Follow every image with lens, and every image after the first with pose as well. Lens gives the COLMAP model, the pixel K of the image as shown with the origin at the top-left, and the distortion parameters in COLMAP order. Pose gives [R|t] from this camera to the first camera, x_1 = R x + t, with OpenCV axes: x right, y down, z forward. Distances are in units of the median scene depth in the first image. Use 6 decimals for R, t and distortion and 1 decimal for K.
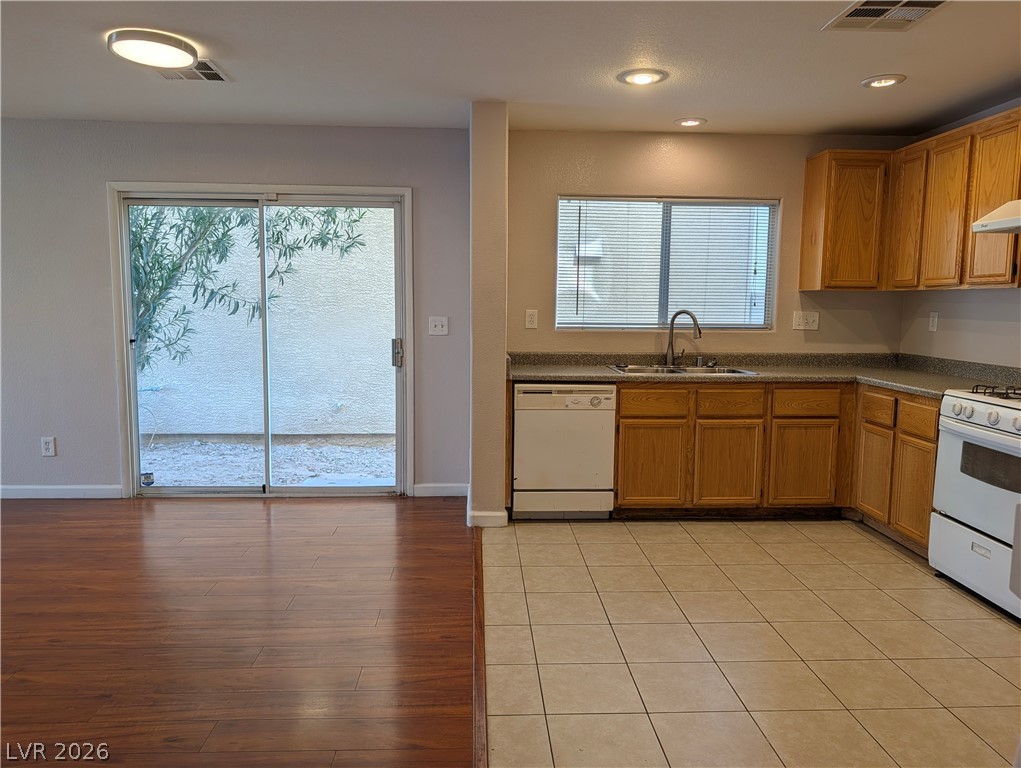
lens RADIAL K [[738.2, 0, 511.2], [0, 738.2, 381.2], [0, 0, 1]] dist [0.037601, -0.029574]
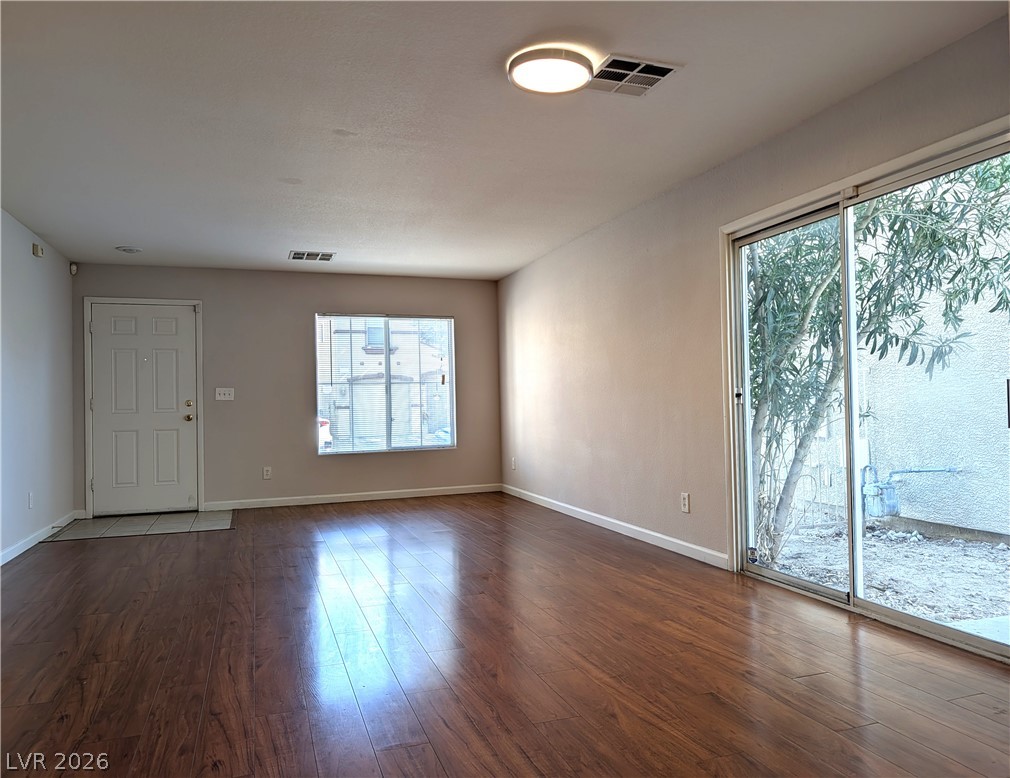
lens RADIAL K [[738.6, 0, 506.9], [0, 738.6, 389.0], [0, 0, 1]] dist [-0.005496, 0.001653]
pose [[0.288932, -0.032268, -0.956806, 0.290583], [-0.080345, 0.995089, -0.057821, 0.014048], [0.953972, 0.093581, 0.284920, 0.526631]]
